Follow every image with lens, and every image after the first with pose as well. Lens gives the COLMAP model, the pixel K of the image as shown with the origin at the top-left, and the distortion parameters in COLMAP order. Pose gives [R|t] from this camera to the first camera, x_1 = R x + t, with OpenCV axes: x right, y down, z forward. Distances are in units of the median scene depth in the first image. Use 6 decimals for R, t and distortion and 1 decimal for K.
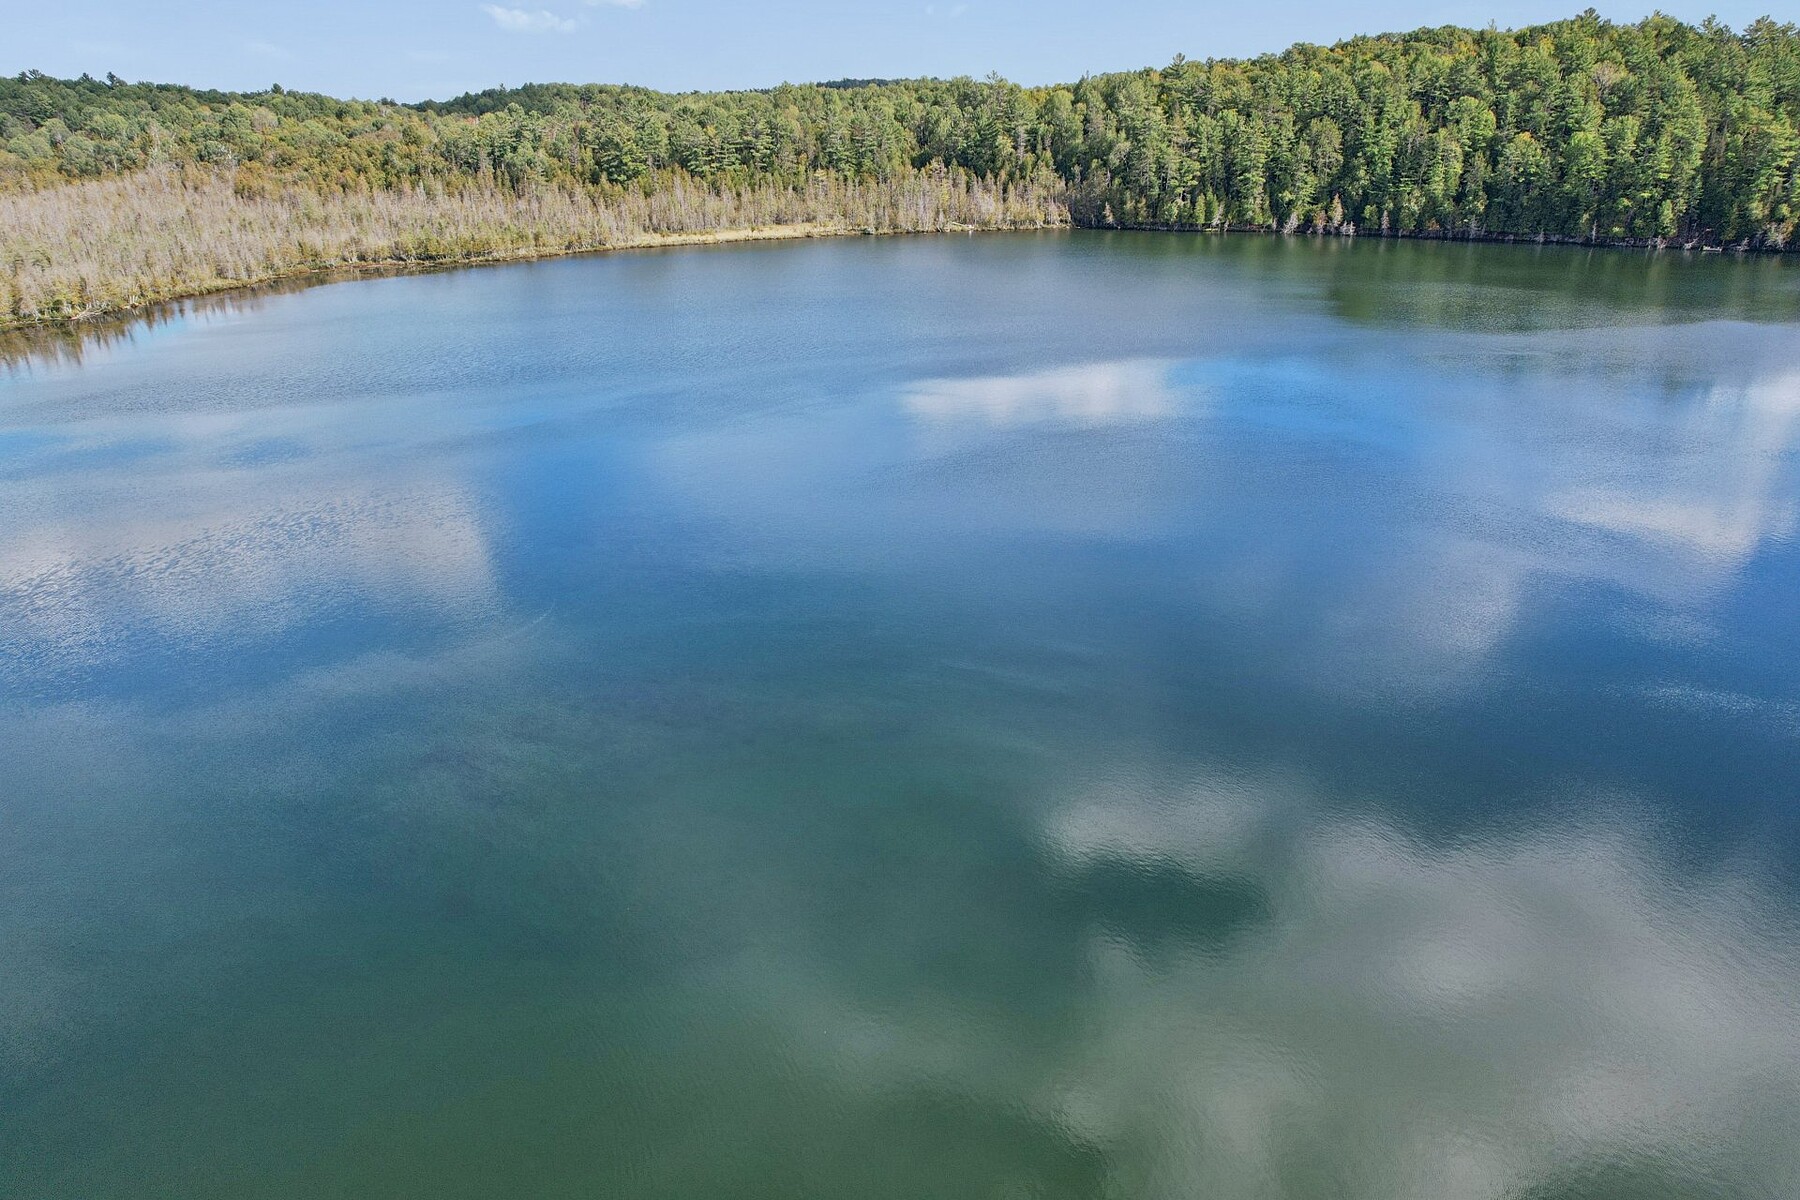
lens RADIAL K [[1203.8, 0, 900.0], [0, 1203.8, 600.0], [0, 0, 1]] dist [-0.075525, 0.072484]
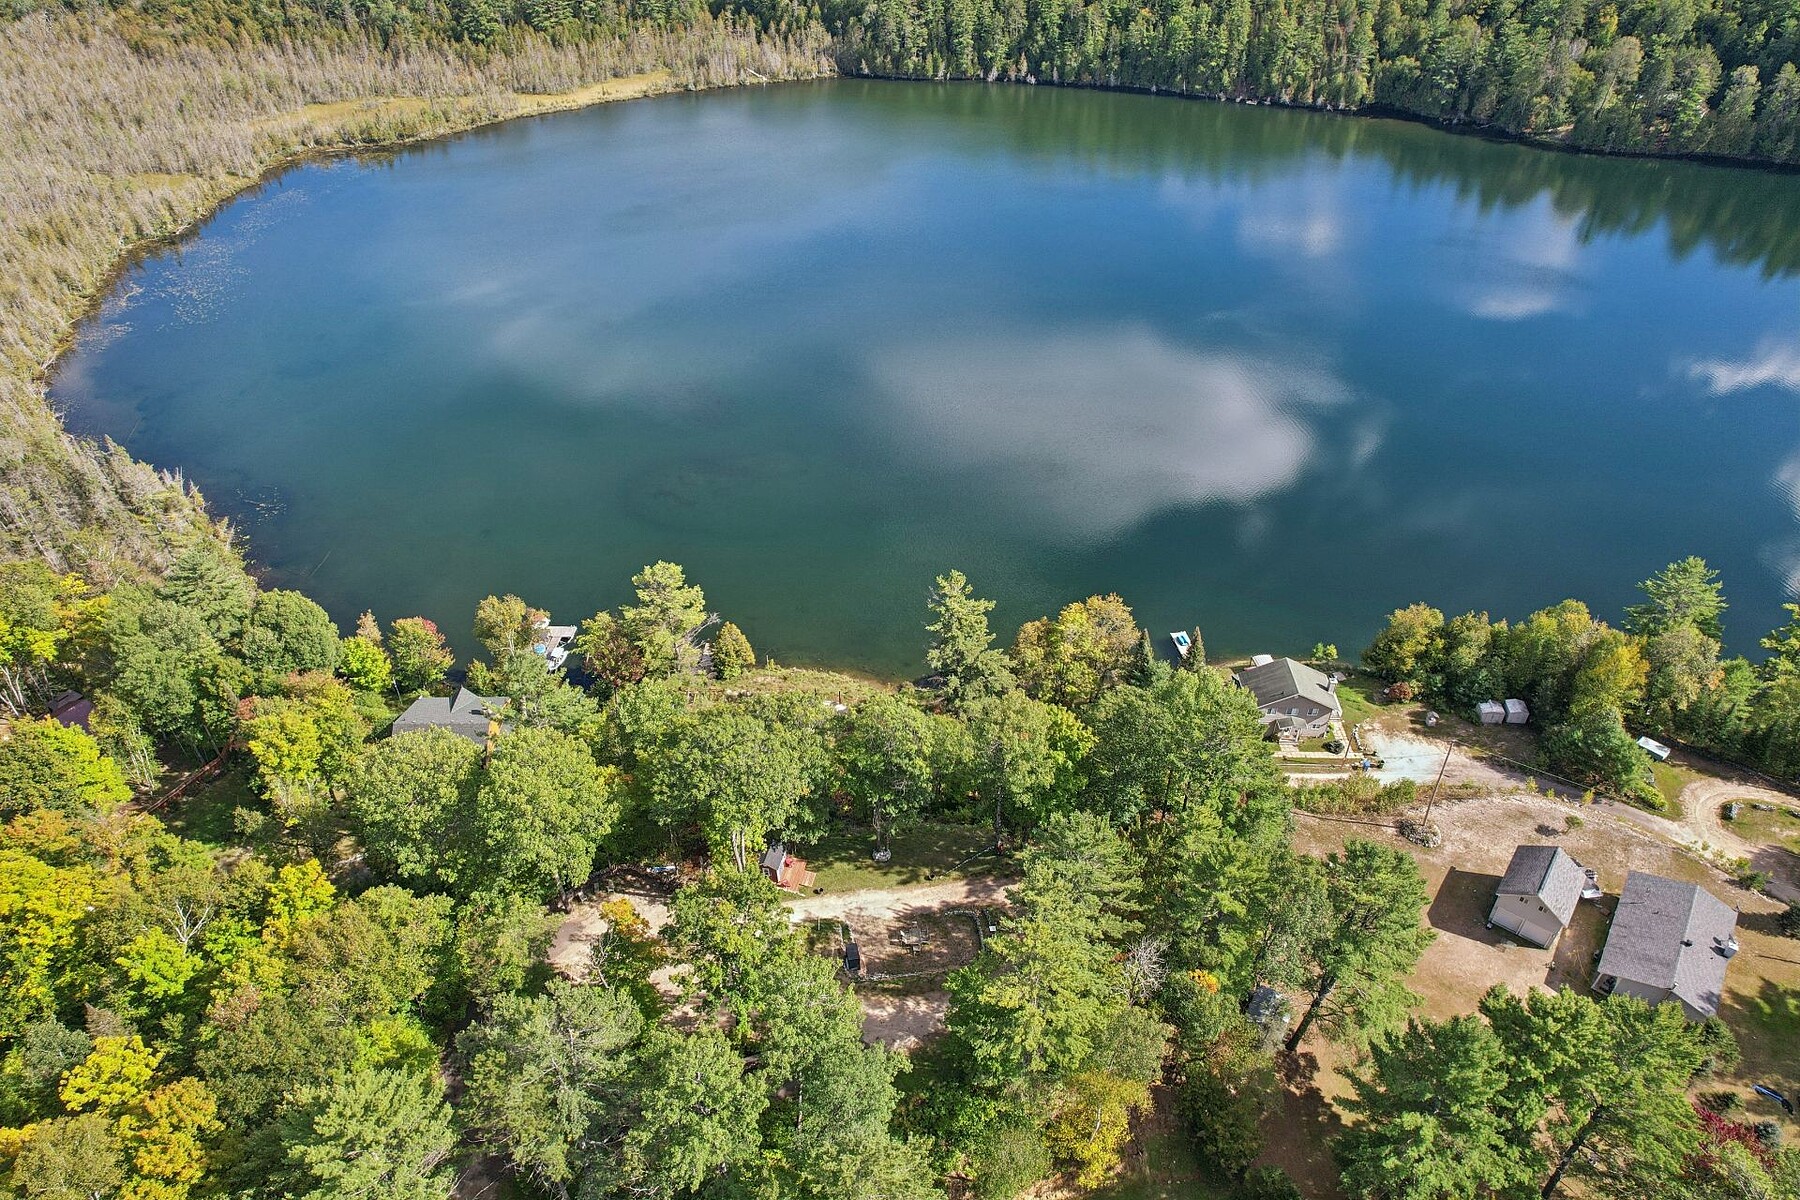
lens RADIAL K [[1151.1, 0, 900.0], [0, 1151.1, 600.0], [0, 0, 1]] dist [-0.080603, 0.073925]
pose [[0.982127, -0.108210, 0.154006, -0.052944], [0.065880, 0.964089, 0.257279, -0.065908], [-0.176316, -0.242535, 0.953986, -0.404107]]
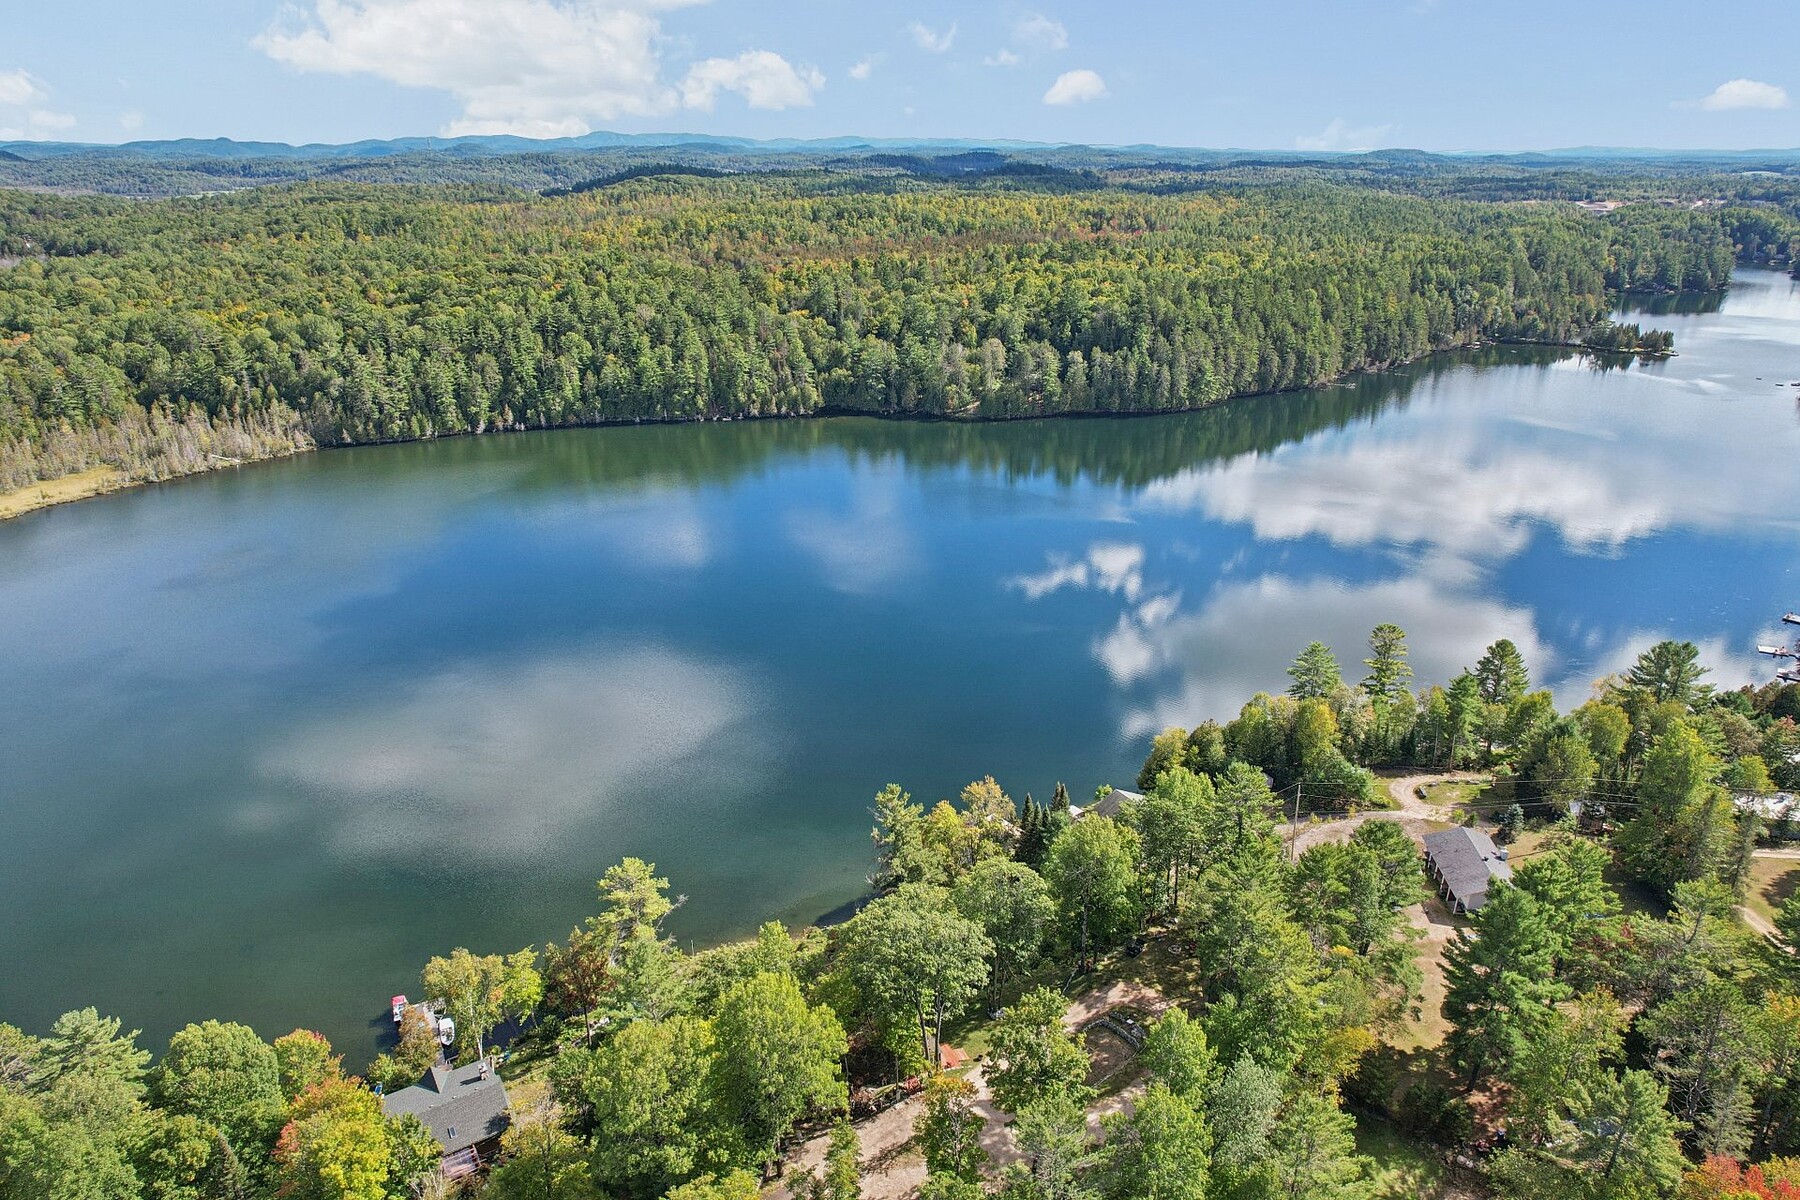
lens RADIAL K [[1164.4, 0, 900.0], [0, 1164.4, 600.0], [0, 0, 1]] dist [-0.073218, 0.062109]
pose [[0.736434, -0.237707, 0.633372, -0.234993], [0.253467, 0.964989, 0.067453, -0.071625], [-0.627231, 0.110864, 0.770902, -0.388147]]
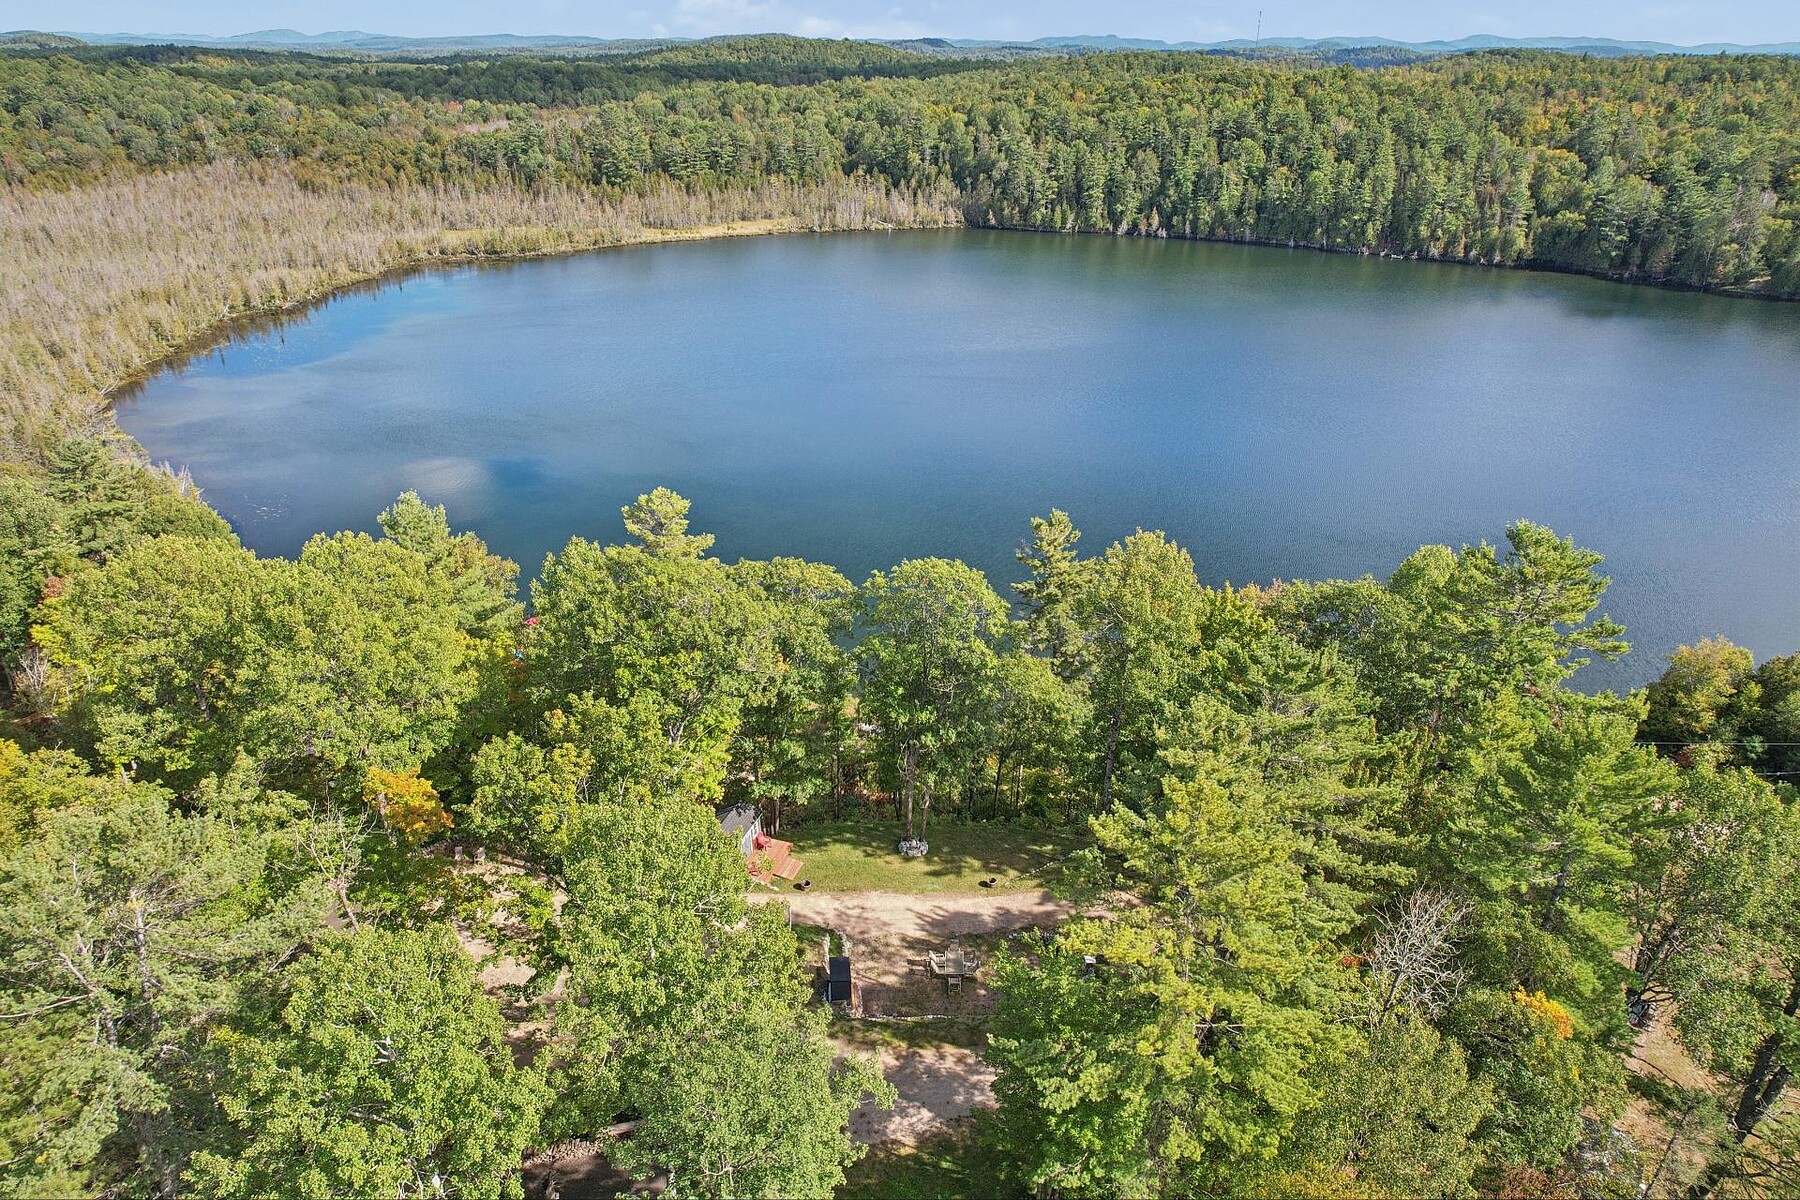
lens RADIAL K [[1151.1, 0, 900.0], [0, 1151.1, 600.0], [0, 0, 1]] dist [-0.080603, 0.073925]
pose [[0.997059, -0.014839, 0.075183, -0.032920], [0.010248, 0.998080, 0.061083, 0.029697], [-0.075945, -0.060133, 0.995297, -0.309728]]
